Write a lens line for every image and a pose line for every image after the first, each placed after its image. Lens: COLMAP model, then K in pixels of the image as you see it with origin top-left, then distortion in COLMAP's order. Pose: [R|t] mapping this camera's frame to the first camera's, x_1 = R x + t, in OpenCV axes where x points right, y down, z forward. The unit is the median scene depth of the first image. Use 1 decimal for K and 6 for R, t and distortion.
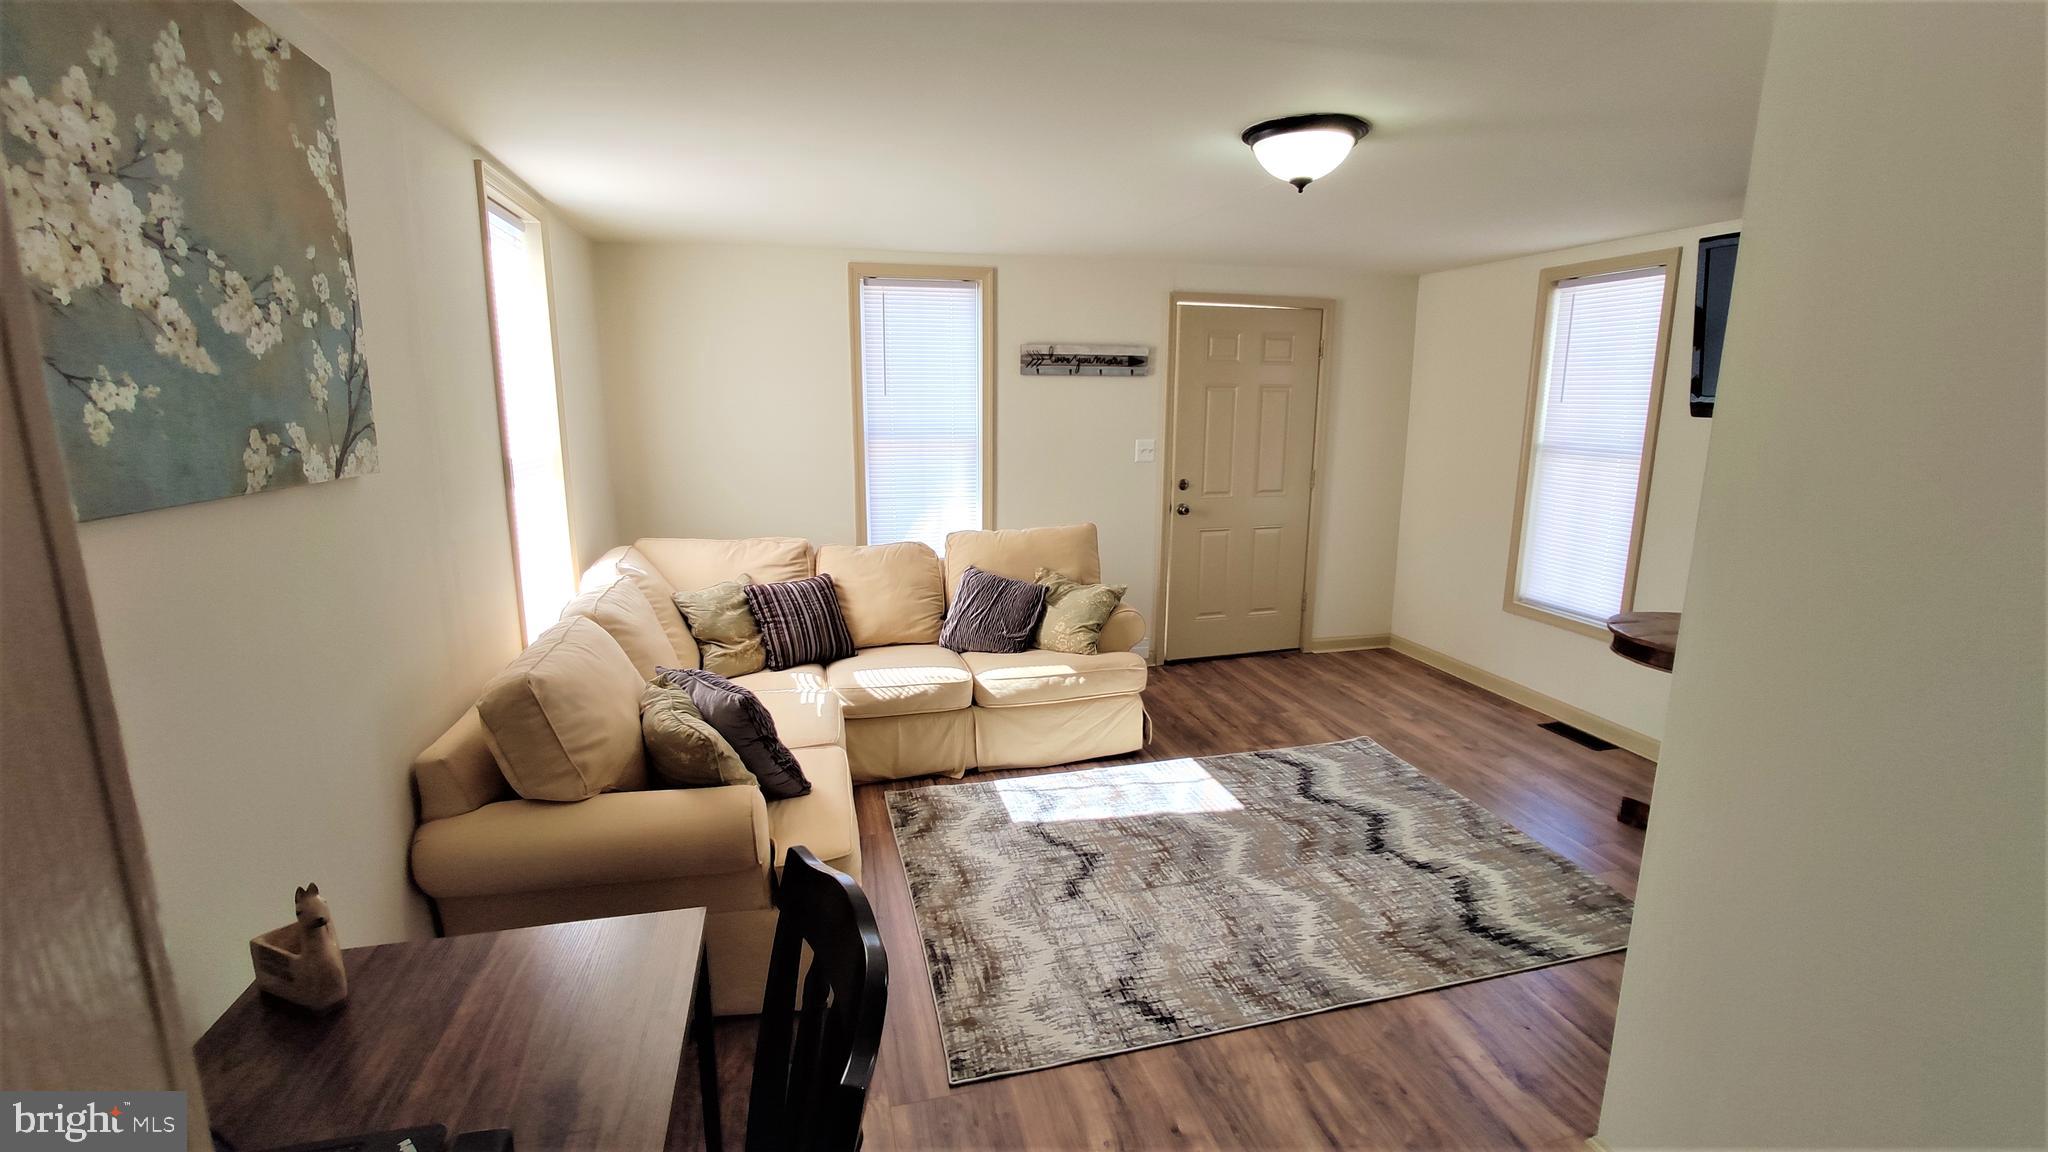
lens RADIAL K [[899.6, 0, 1024.0], [0, 899.6, 576.0], [0, 0, 1]] dist [-0.034145, 0.014450]
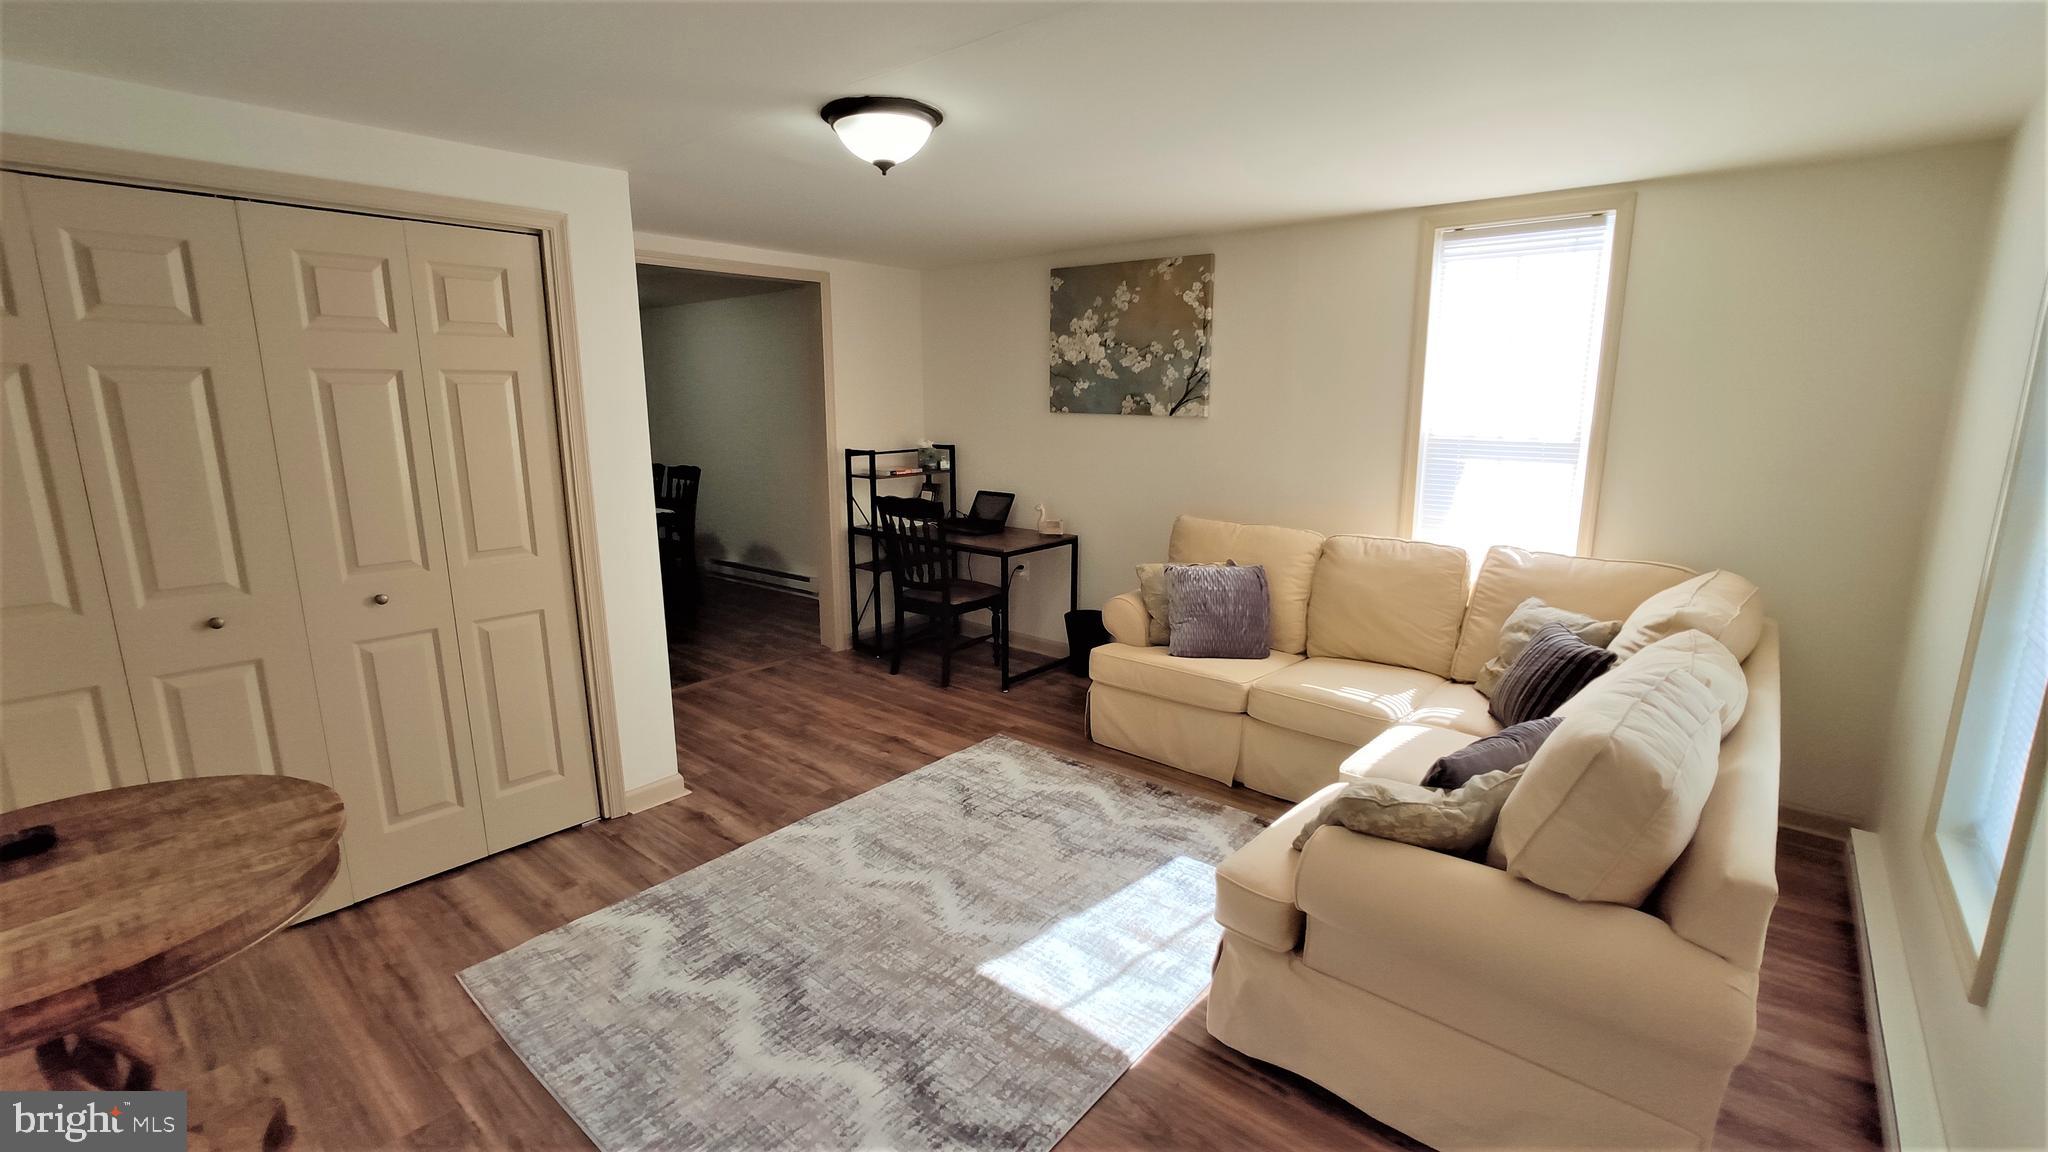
lens RADIAL K [[899.6, 0, 1024.0], [0, 899.6, 576.0], [0, 0, 1]] dist [-0.034145, 0.014450]
pose [[-0.815854, 0.109700, -0.567757, 1.269876], [-0.118880, 0.929049, 0.350336, -0.597840], [0.565906, 0.353318, -0.744928, 3.155116]]
